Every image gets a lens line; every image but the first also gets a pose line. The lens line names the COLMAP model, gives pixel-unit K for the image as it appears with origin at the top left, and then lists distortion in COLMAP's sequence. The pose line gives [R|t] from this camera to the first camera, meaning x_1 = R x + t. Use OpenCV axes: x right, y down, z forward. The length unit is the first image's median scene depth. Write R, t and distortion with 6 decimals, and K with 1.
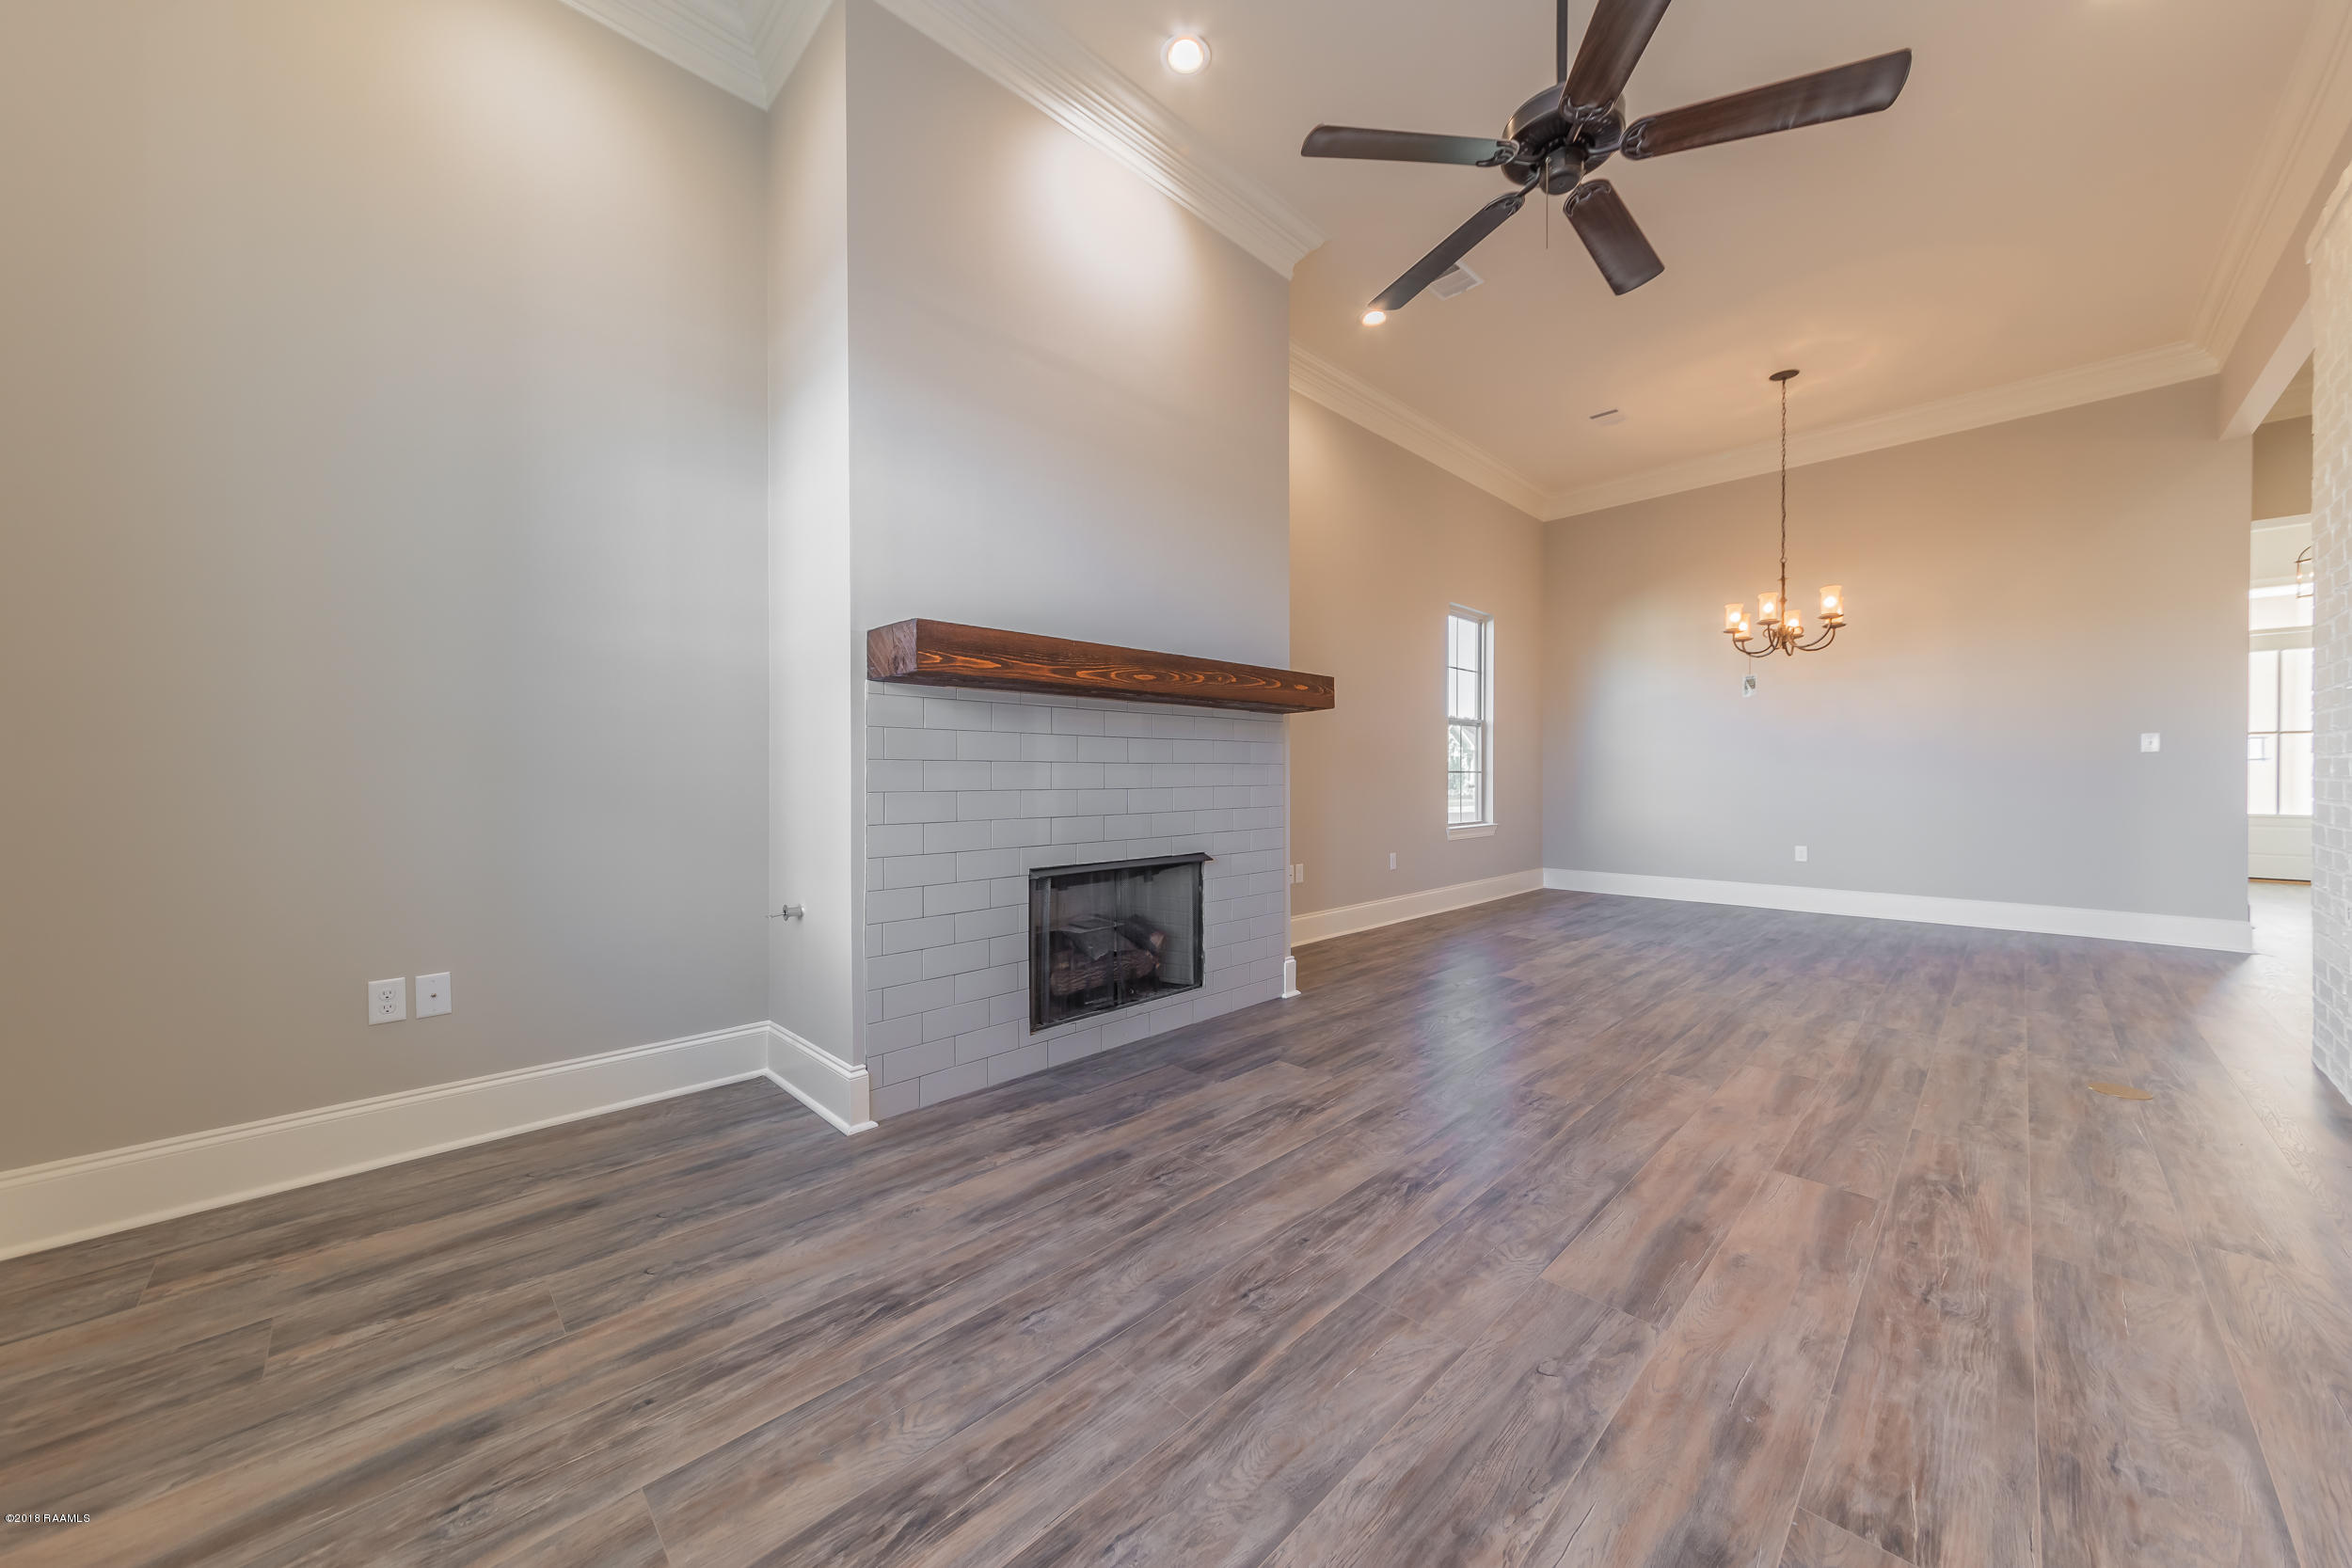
lens RADIAL K [[829.7, 0, 1177.4], [0, 829.7, 777.3], [0, 0, 1]] dist [0.007144, 0.000029]
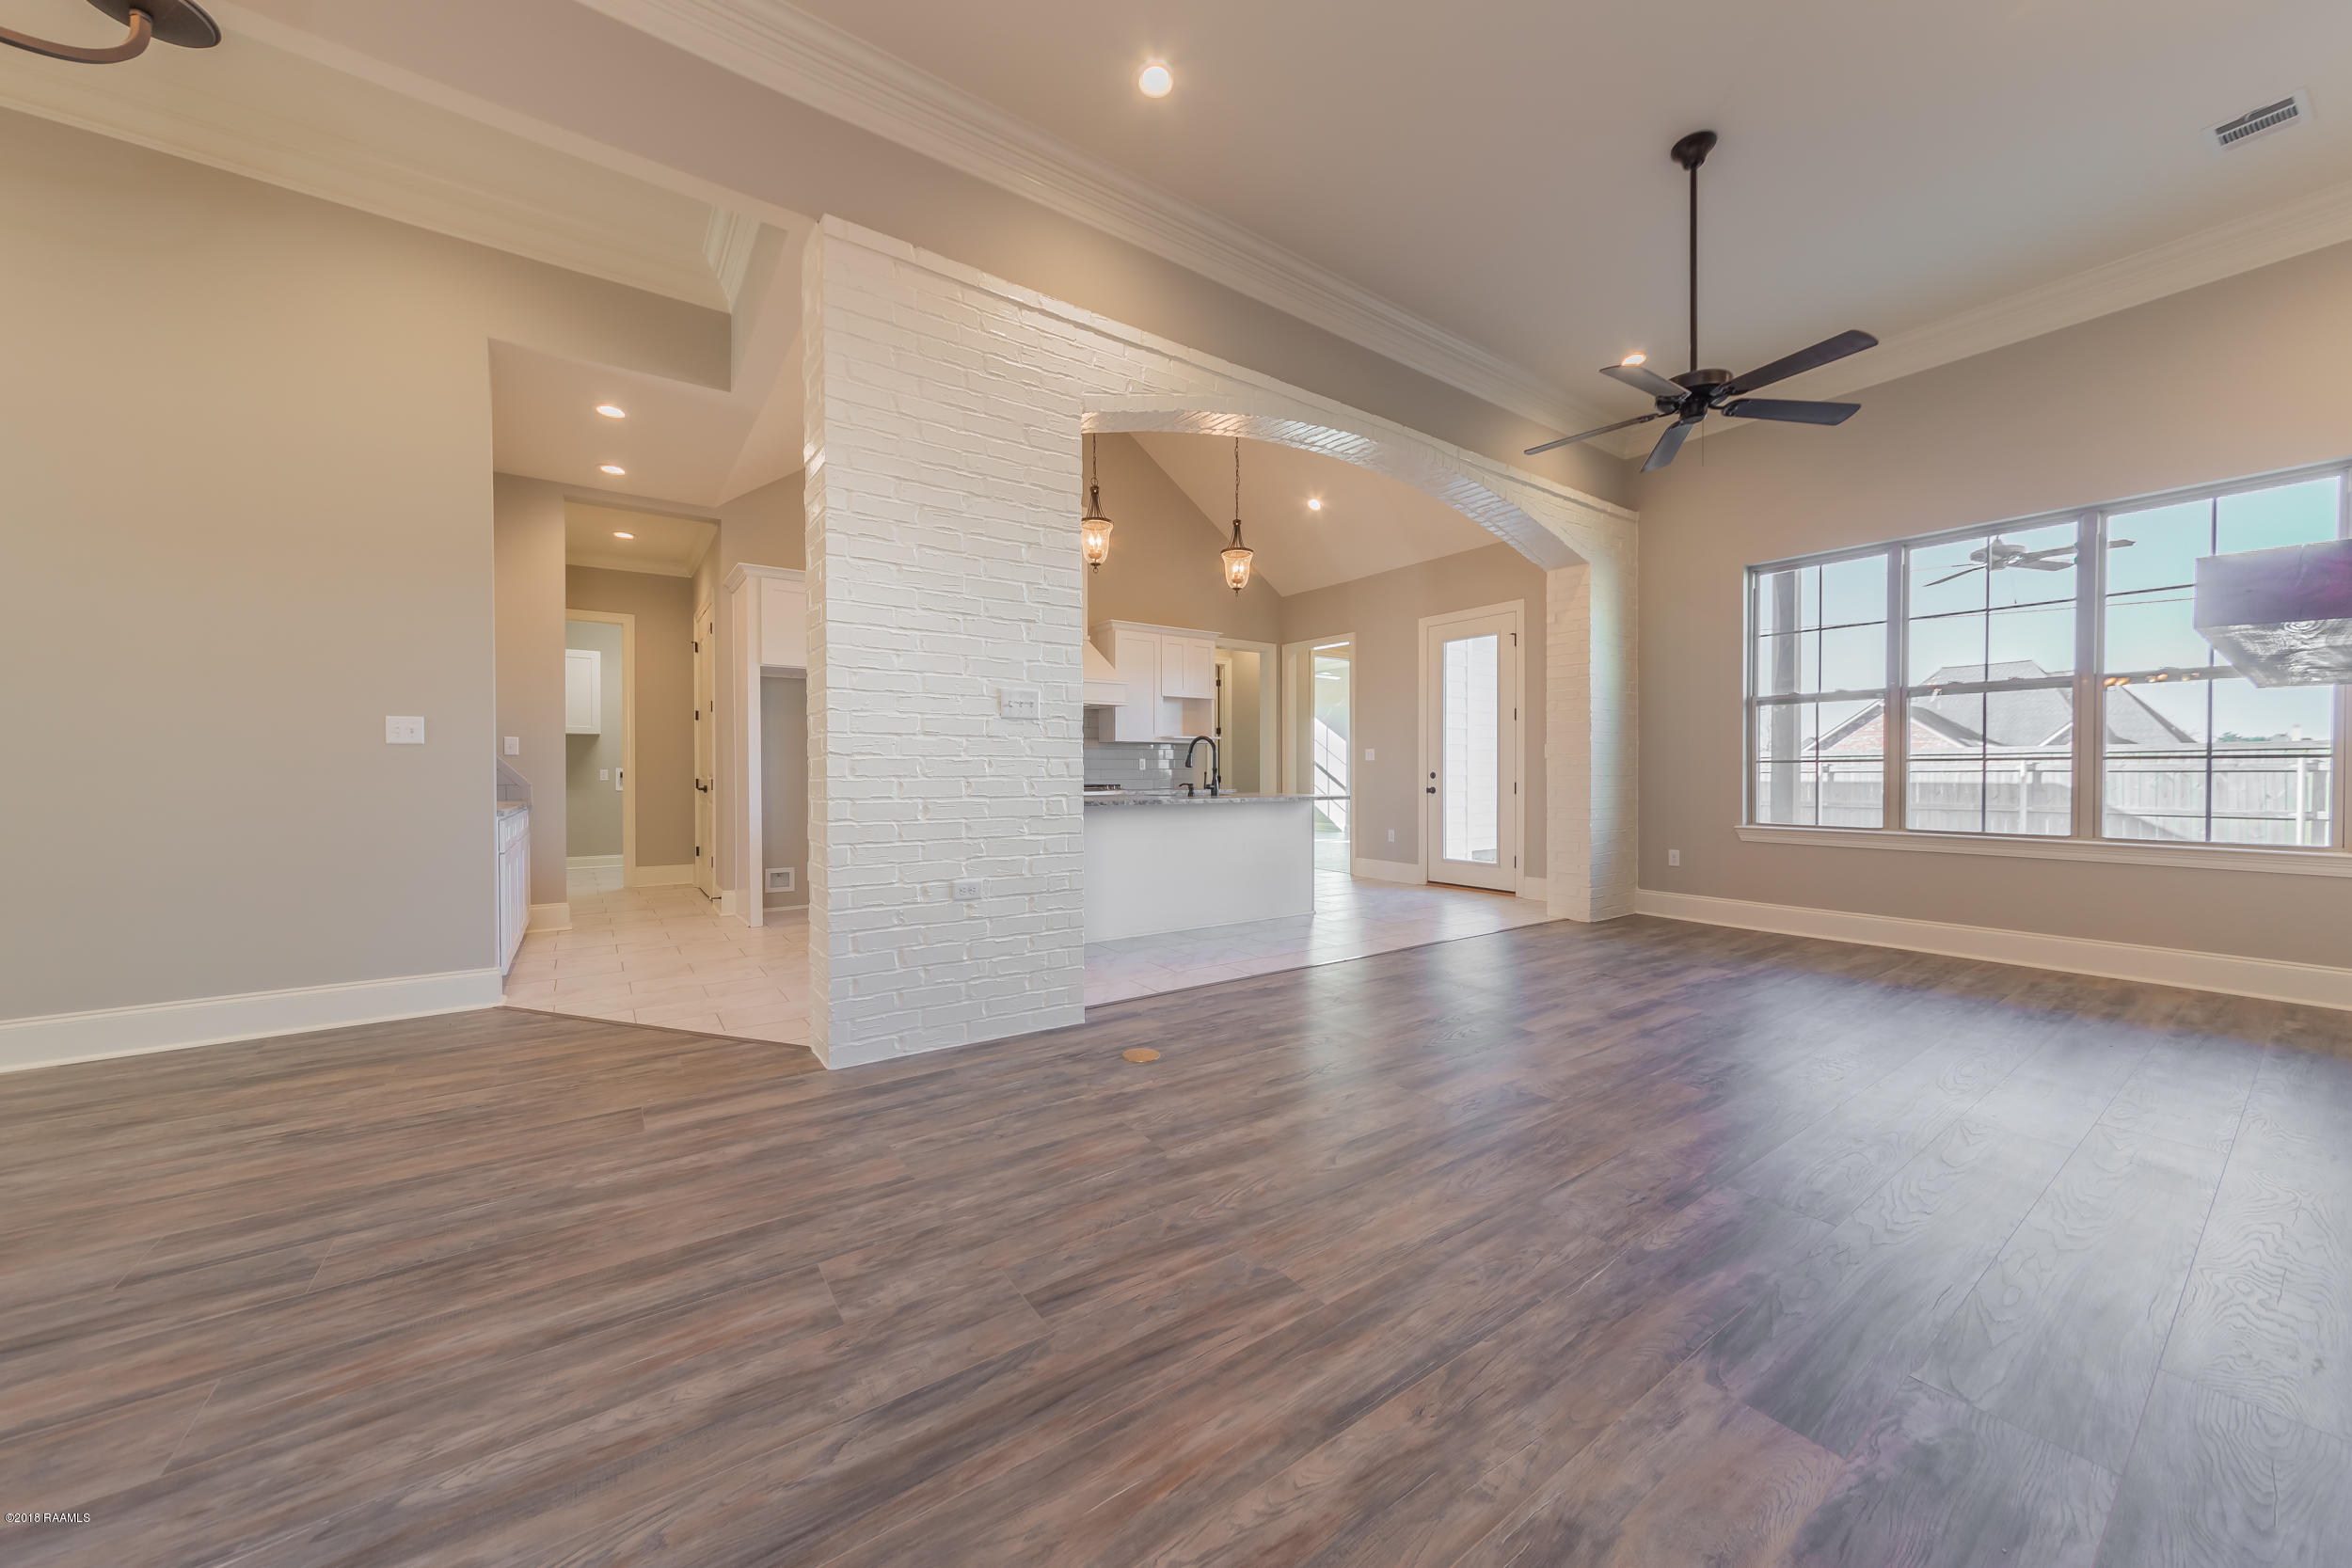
lens RADIAL K [[825.9, 0, 1169.0], [0, 825.9, 787.4], [0, 0, 1]] dist [-0.001465, -0.000131]
pose [[-0.985747, -0.002952, 0.168211, 0.967860], [0.000629, 0.999774, 0.021231, -0.008174], [-0.168236, 0.021034, -0.985522, 2.230502]]
